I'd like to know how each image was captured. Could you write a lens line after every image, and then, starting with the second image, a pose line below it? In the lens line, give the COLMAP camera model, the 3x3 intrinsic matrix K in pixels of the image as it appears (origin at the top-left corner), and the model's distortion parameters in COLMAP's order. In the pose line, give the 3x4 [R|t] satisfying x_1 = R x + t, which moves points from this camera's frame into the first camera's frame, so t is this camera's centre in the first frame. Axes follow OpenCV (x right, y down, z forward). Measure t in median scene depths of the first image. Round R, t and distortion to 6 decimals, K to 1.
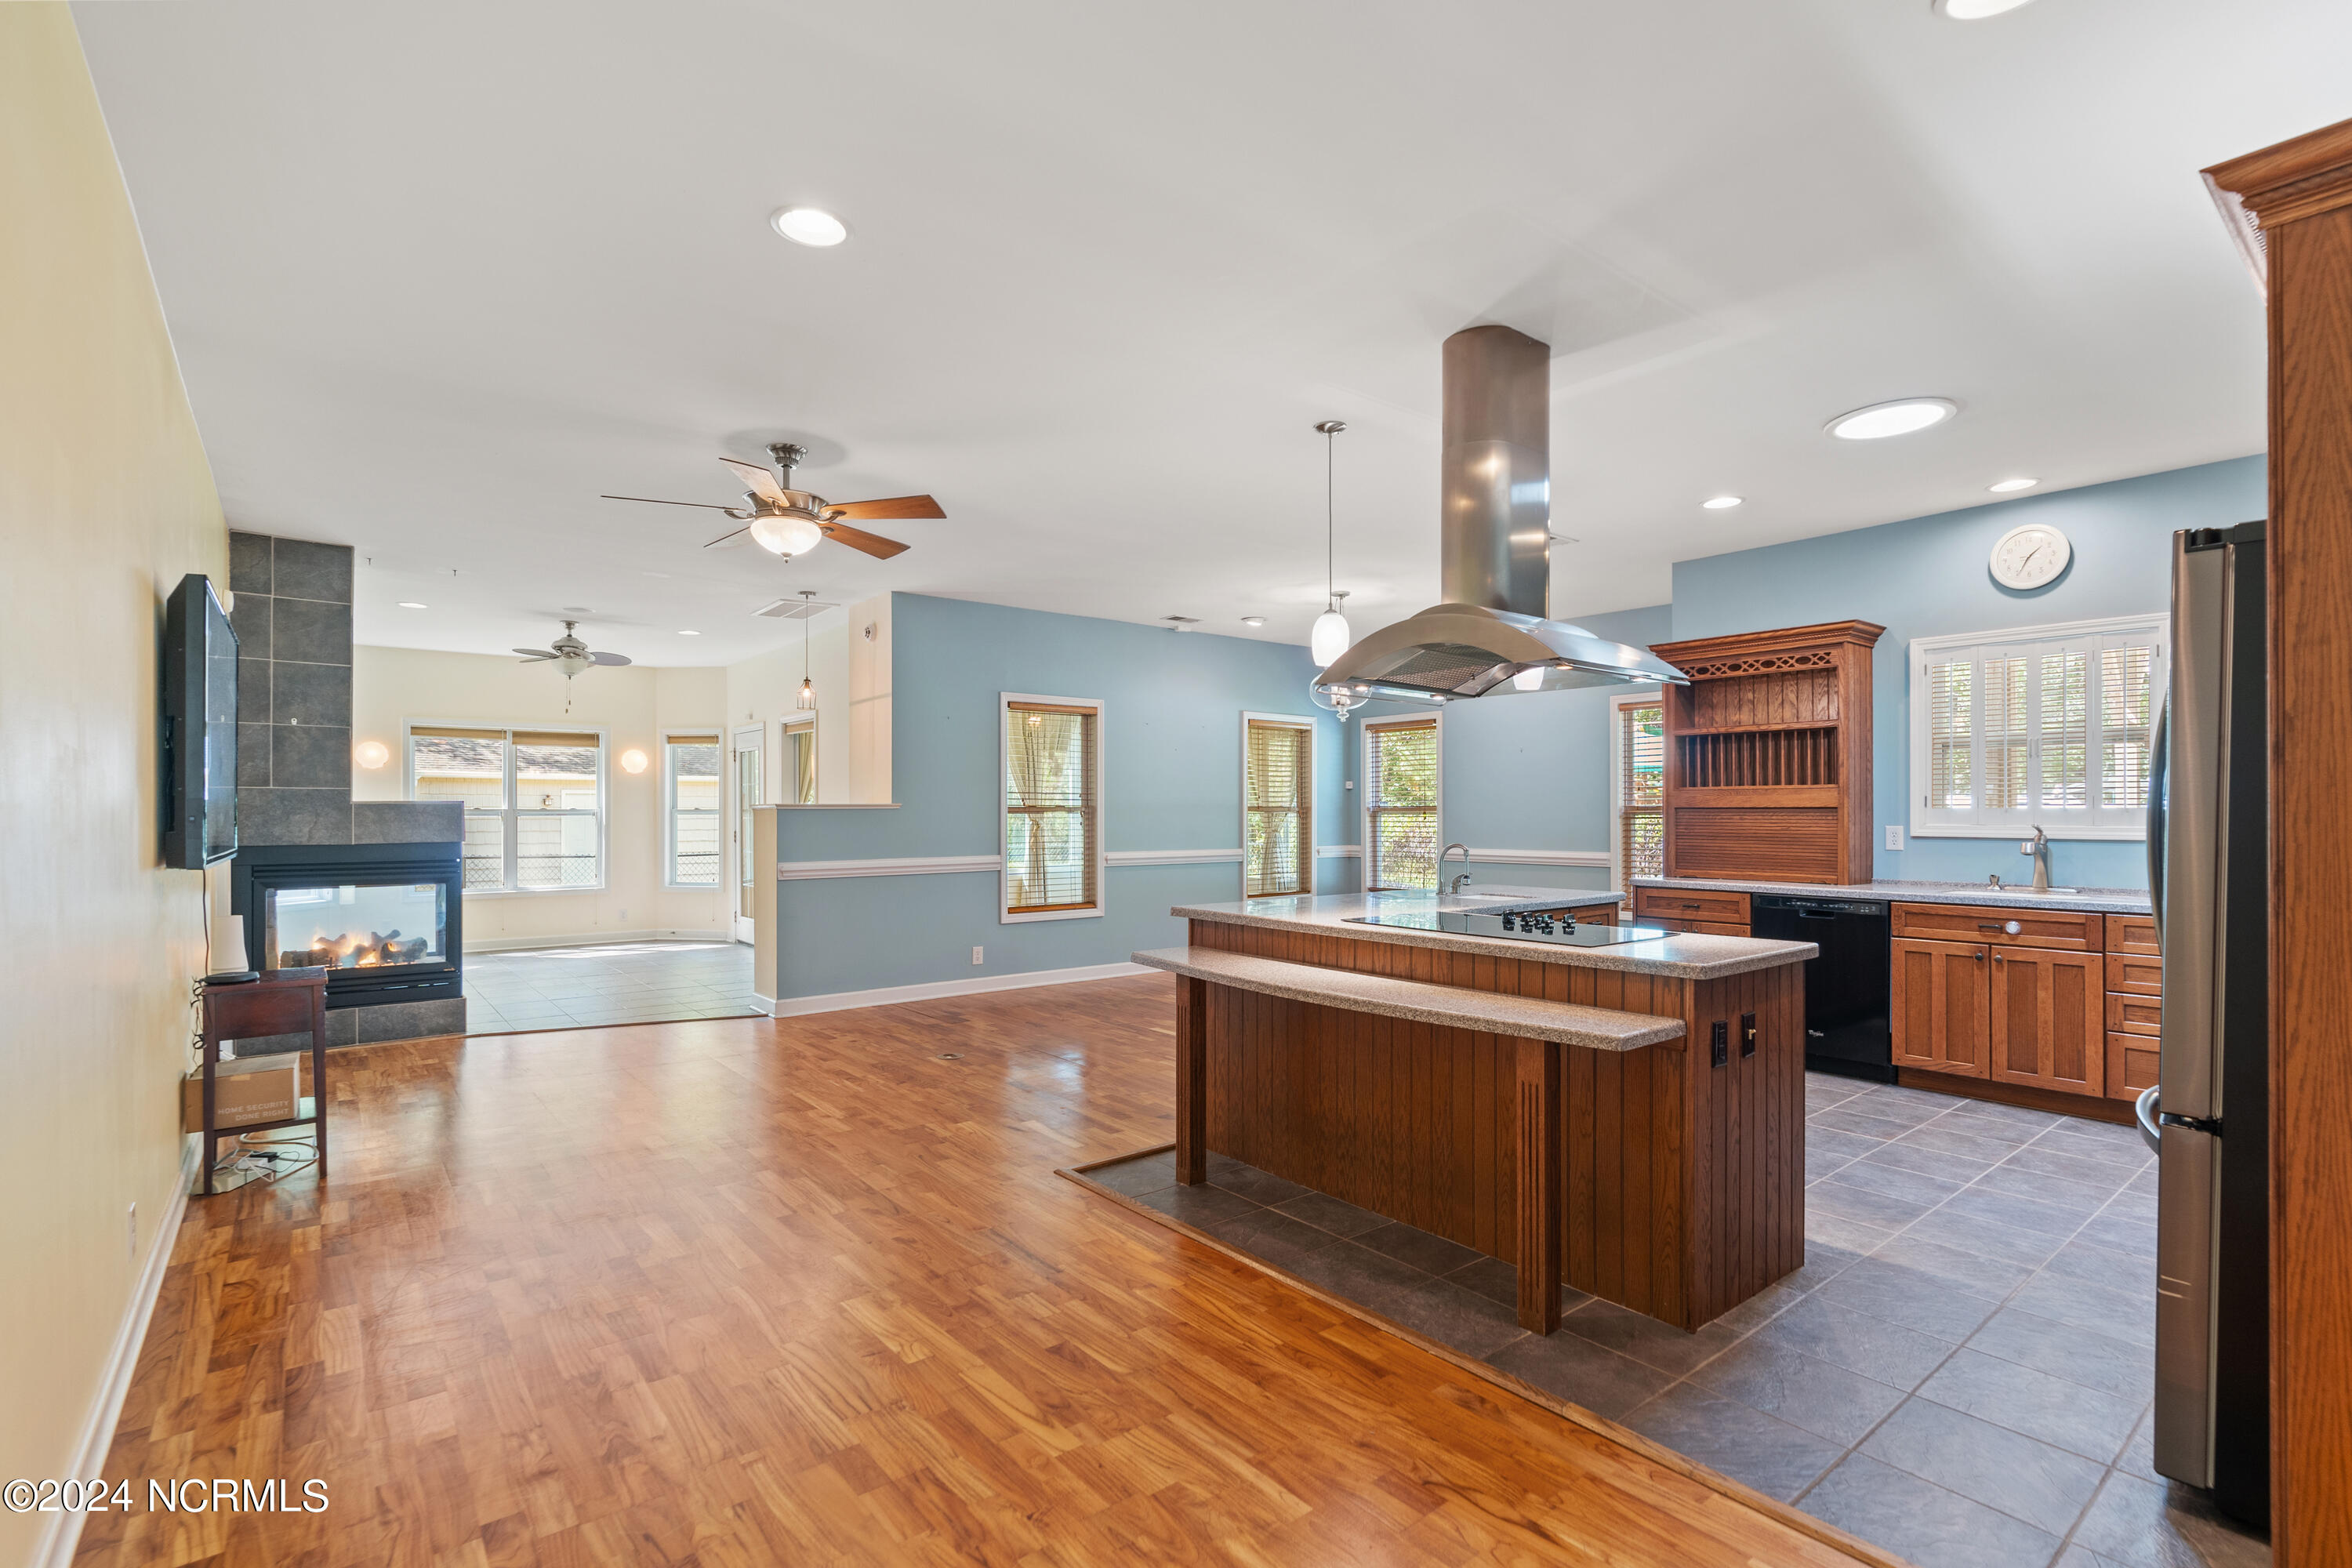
lens RADIAL K [[1083.2, 0, 1175.7], [0, 1083.2, 802.7], [0, 0, 1]] dist [-0.001783, 0.000111]
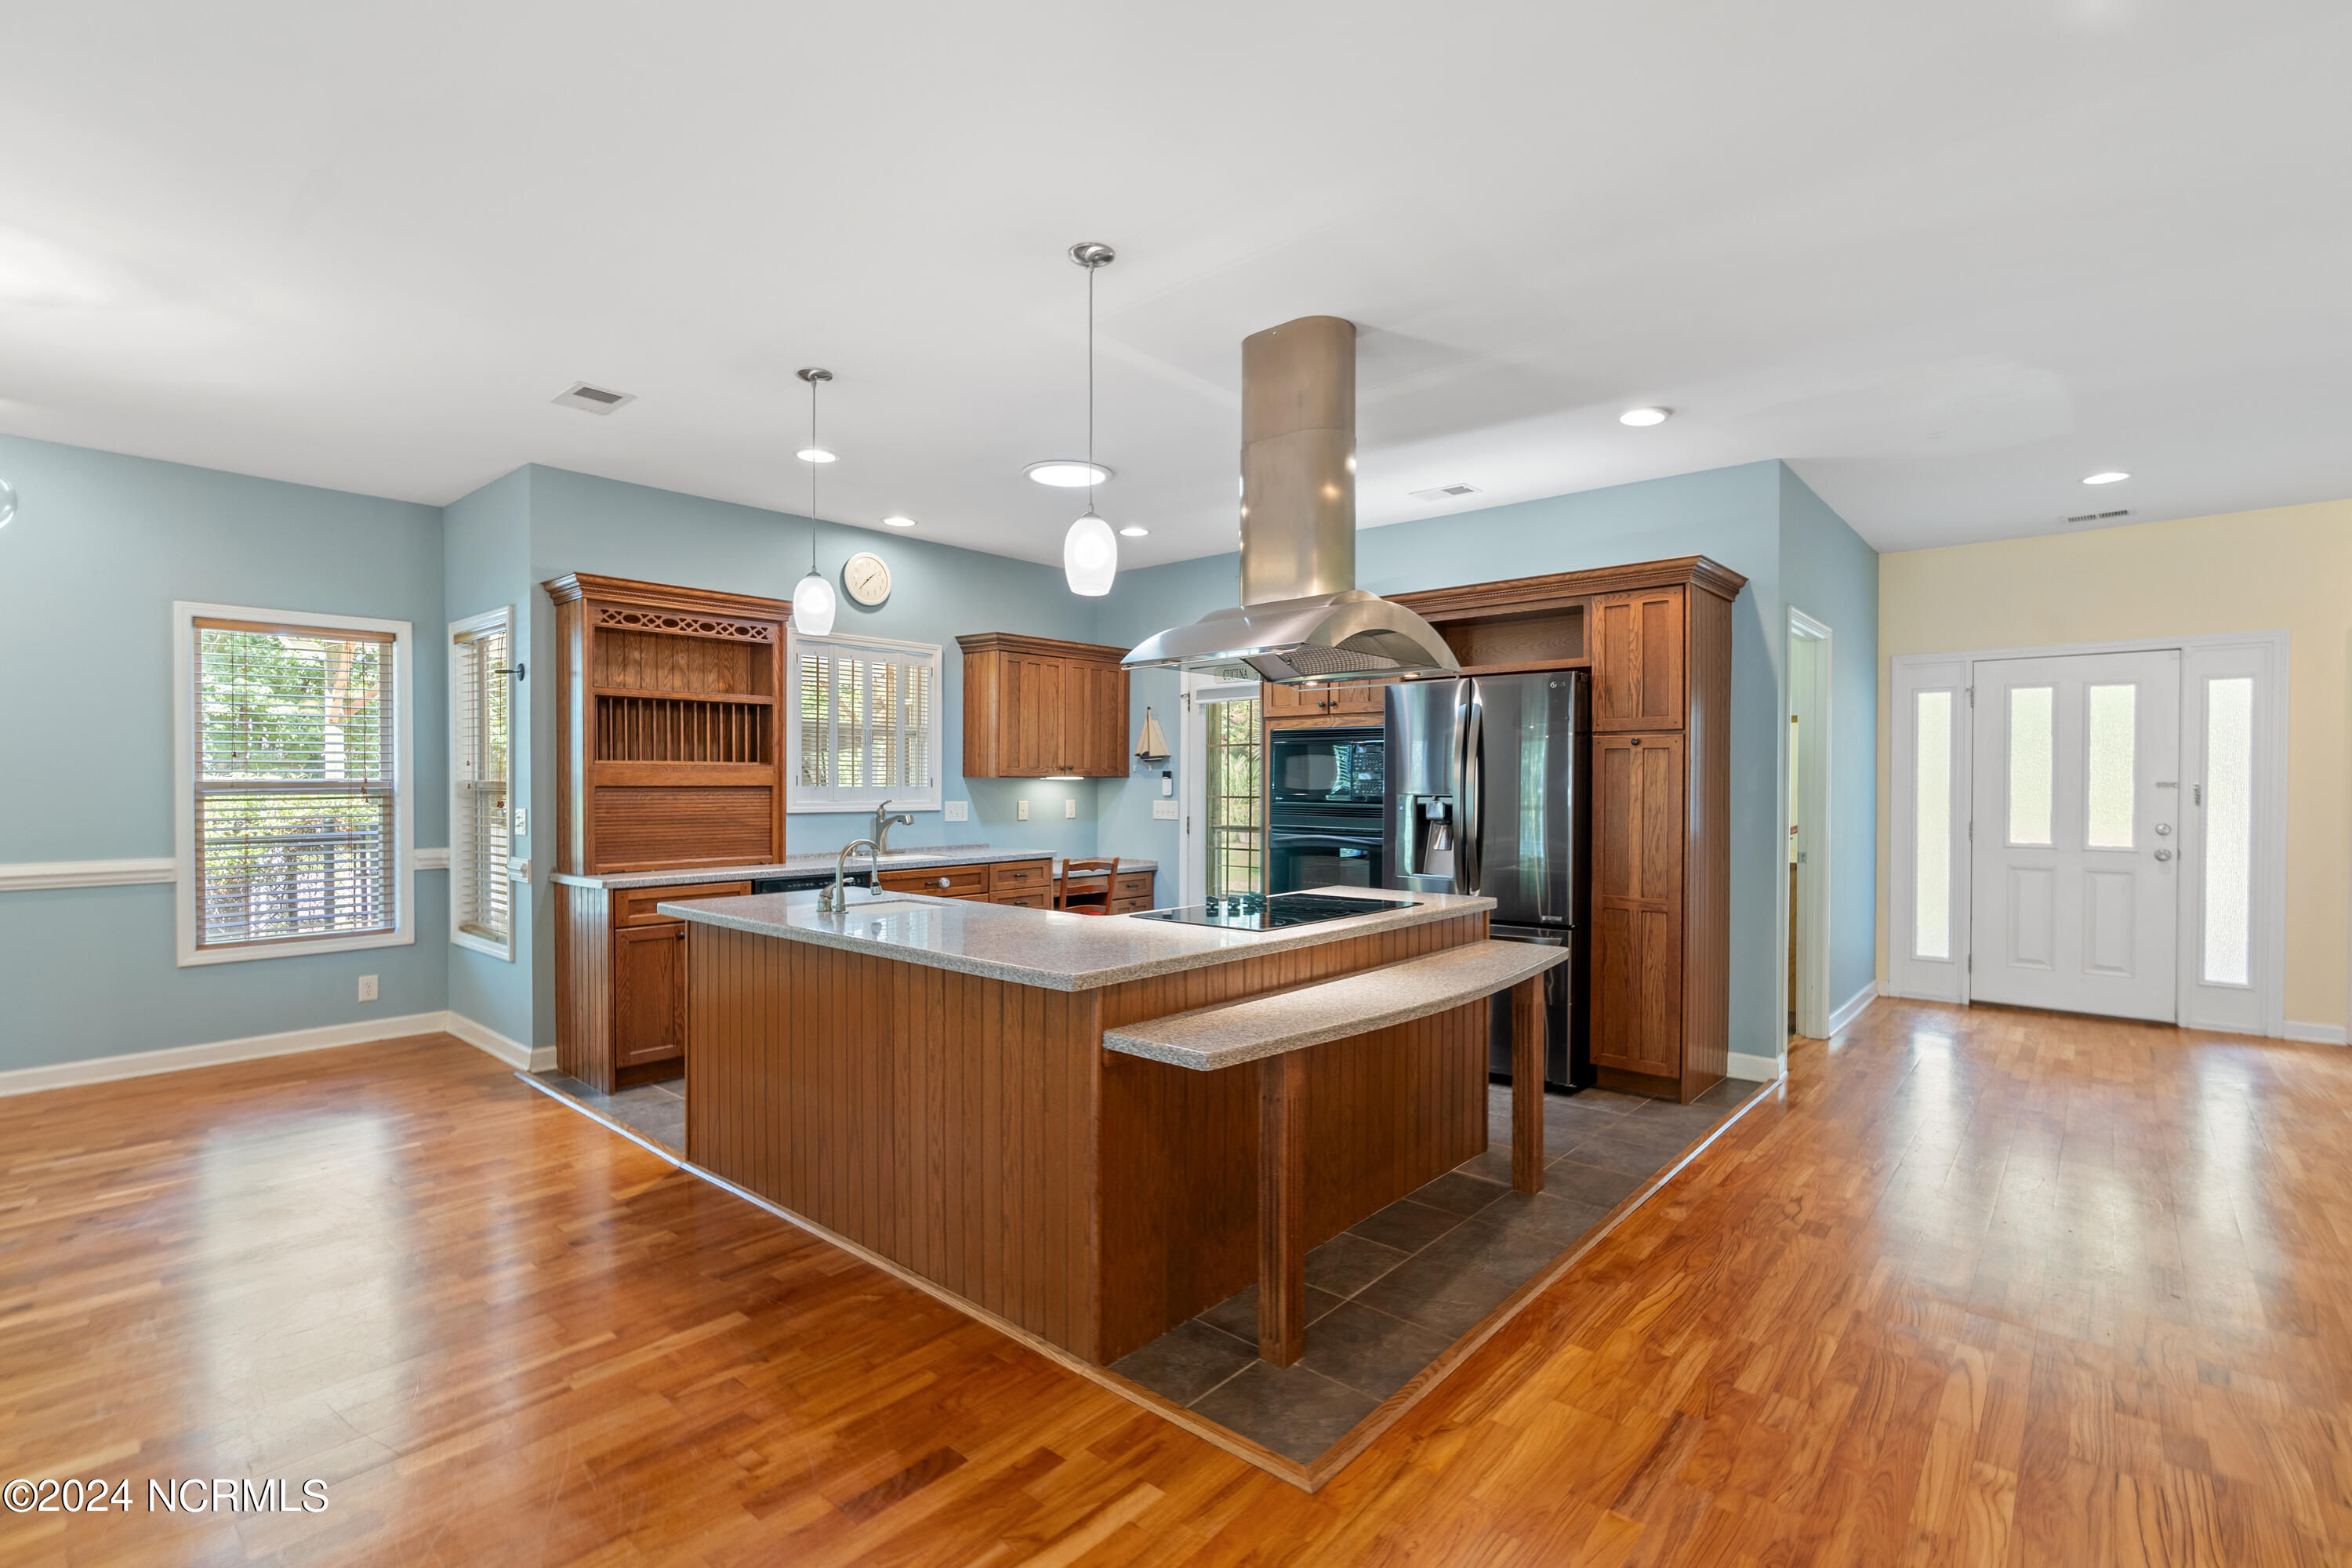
lens RADIAL K [[1083.2, 0, 1174.2], [0, 1083.2, 787.9], [0, 0, 1]] dist [-0.001783, 0.000111]
pose [[-0.174853, -0.005277, 0.984580, -0.434420], [-0.009012, 0.999952, 0.003759, -0.001005], [-0.984553, -0.008216, -0.174892, 0.820263]]
